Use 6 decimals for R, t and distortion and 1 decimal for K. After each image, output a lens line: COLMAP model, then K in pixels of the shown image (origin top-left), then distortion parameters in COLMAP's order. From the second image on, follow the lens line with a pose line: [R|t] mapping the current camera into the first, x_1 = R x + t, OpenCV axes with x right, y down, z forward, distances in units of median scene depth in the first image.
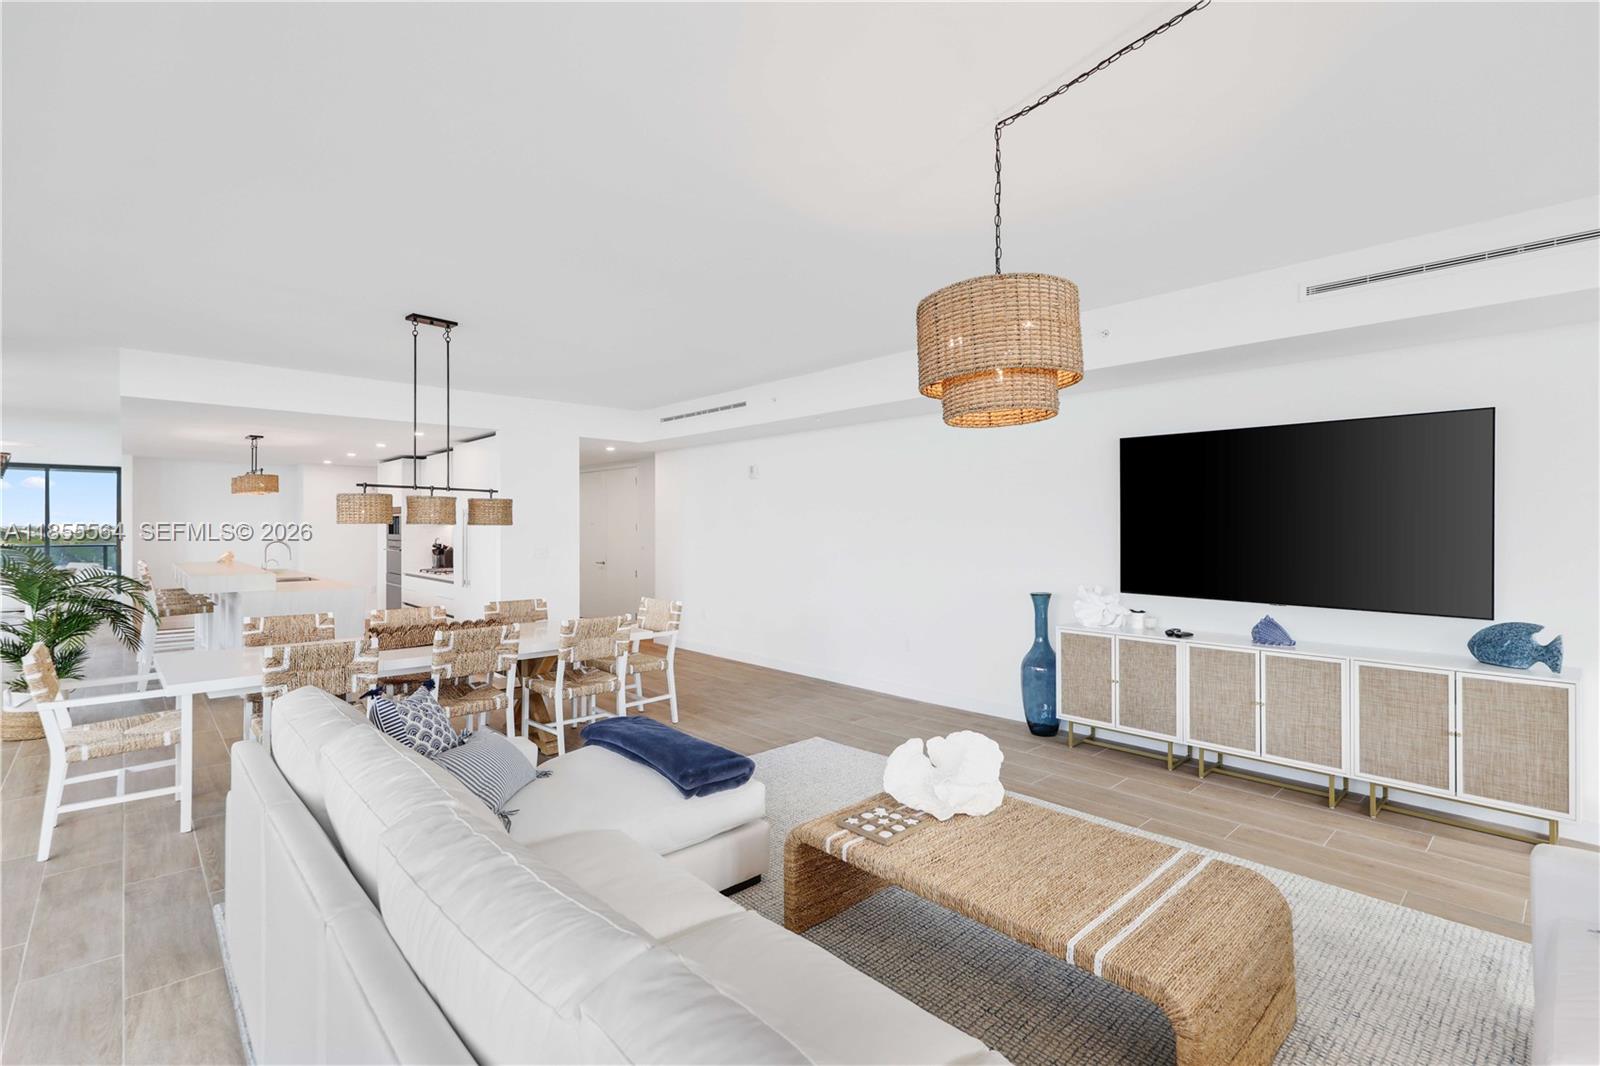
lens RADIAL K [[712.7, 0, 808.6], [0, 712.7, 517.8], [0, 0, 1]] dist [0.003646, 0.001338]
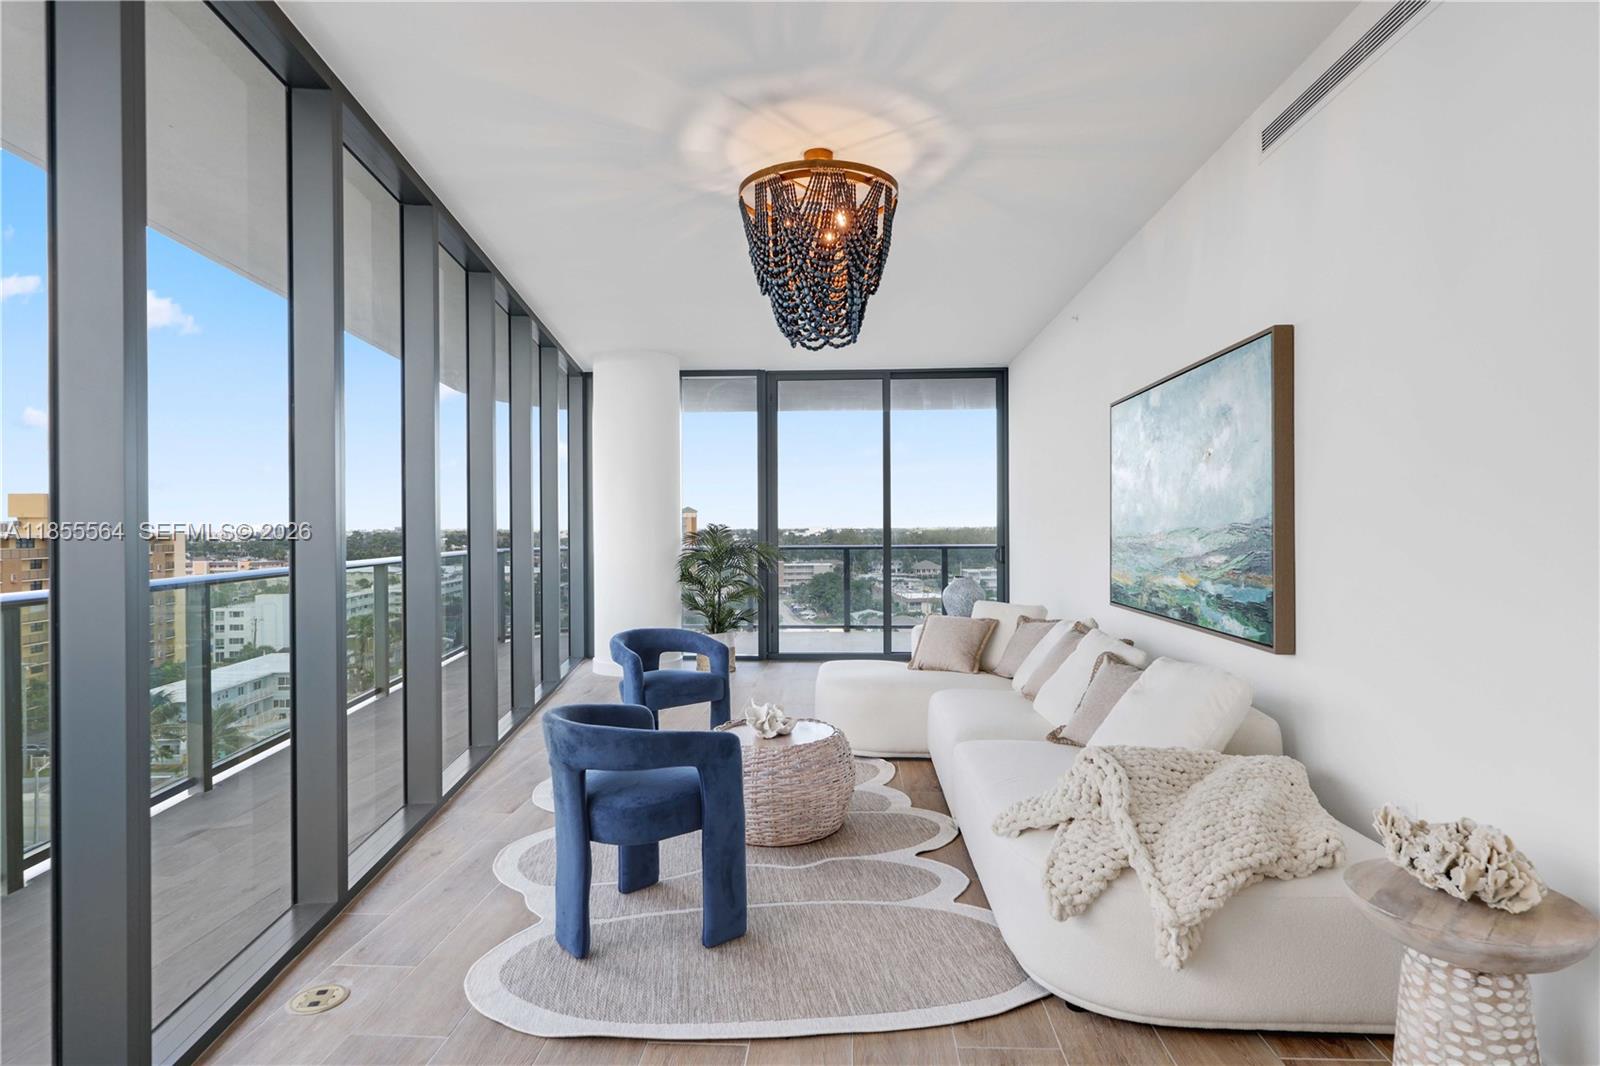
lens RADIAL K [[856.9, 0, 801.9], [0, 856.9, 524.7], [0, 0, 1]] dist [-0.004541, 0.005799]
pose [[0.683935, -0.006757, -0.729512, -2.413351], [0.014941, 0.999877, 0.004746, 0.073600], [0.729390, -0.014146, 0.683952, 2.003333]]
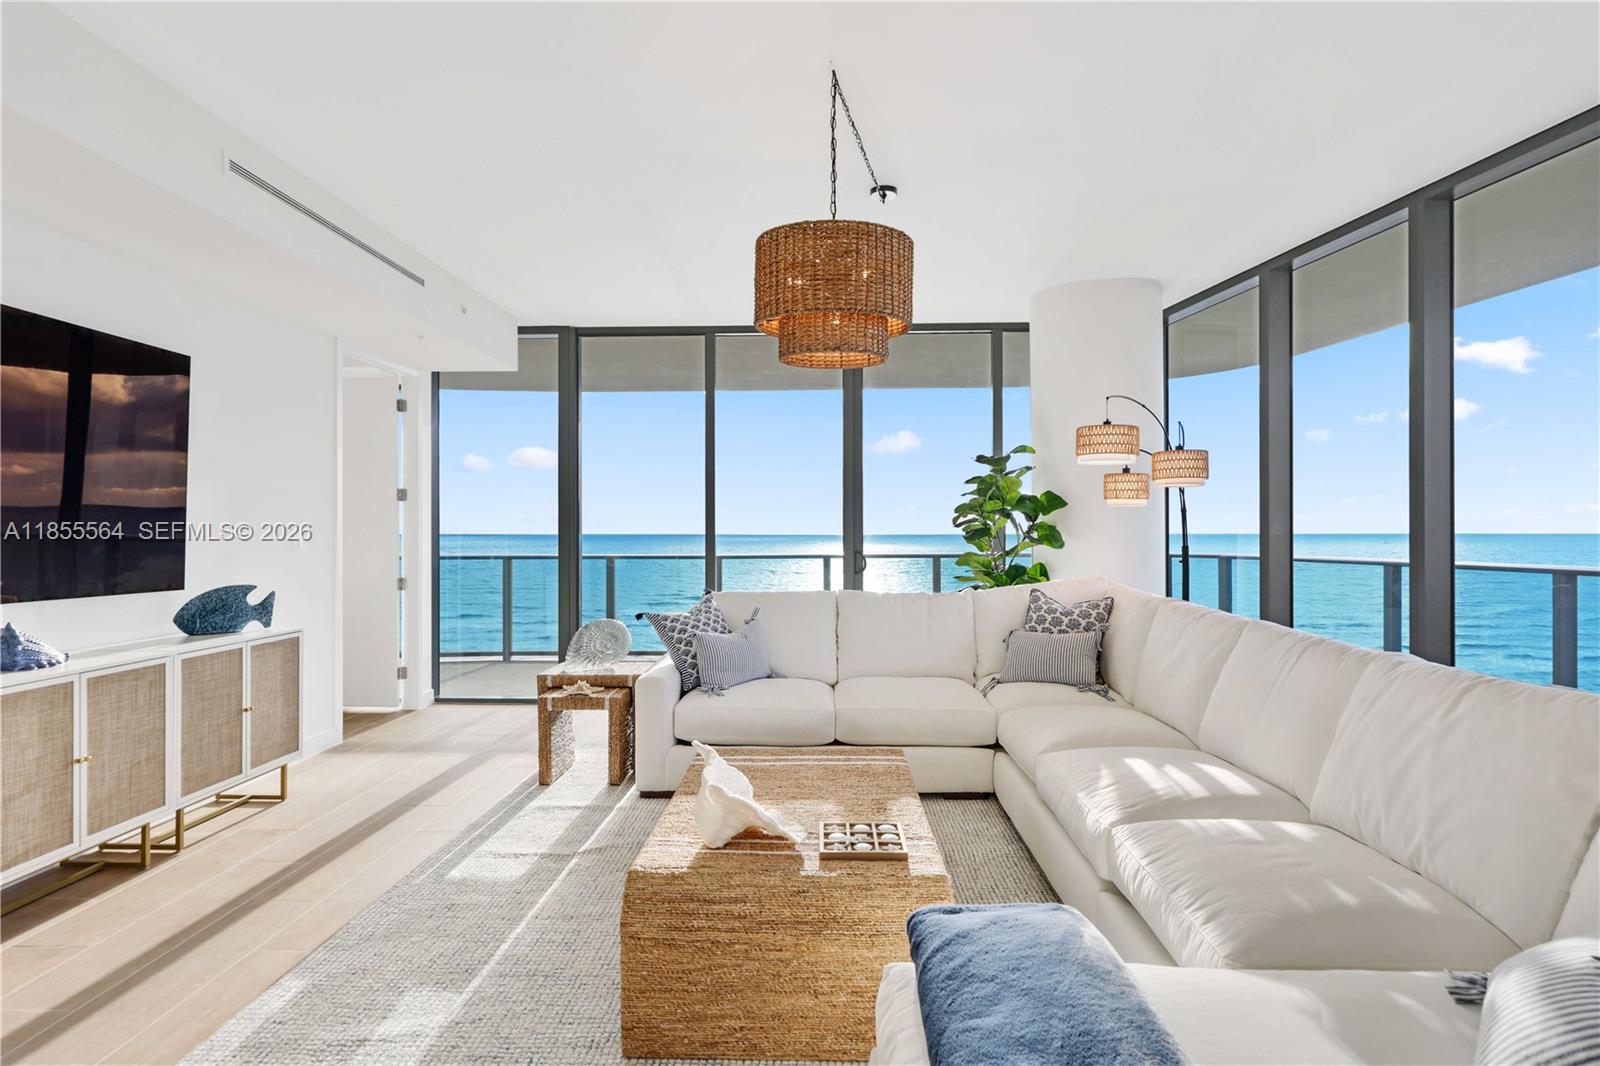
lens RADIAL K [[835.3, 0, 795.4], [0, 835.3, 529.9], [0, 0, 1]] dist [-0.002074, 0.000425]
pose [[-0.695744, 0.002581, 0.718286, -0.276812], [-0.008471, 0.999895, -0.011798, 0.058940], [-0.718240, -0.014293, -0.695648, 0.948195]]
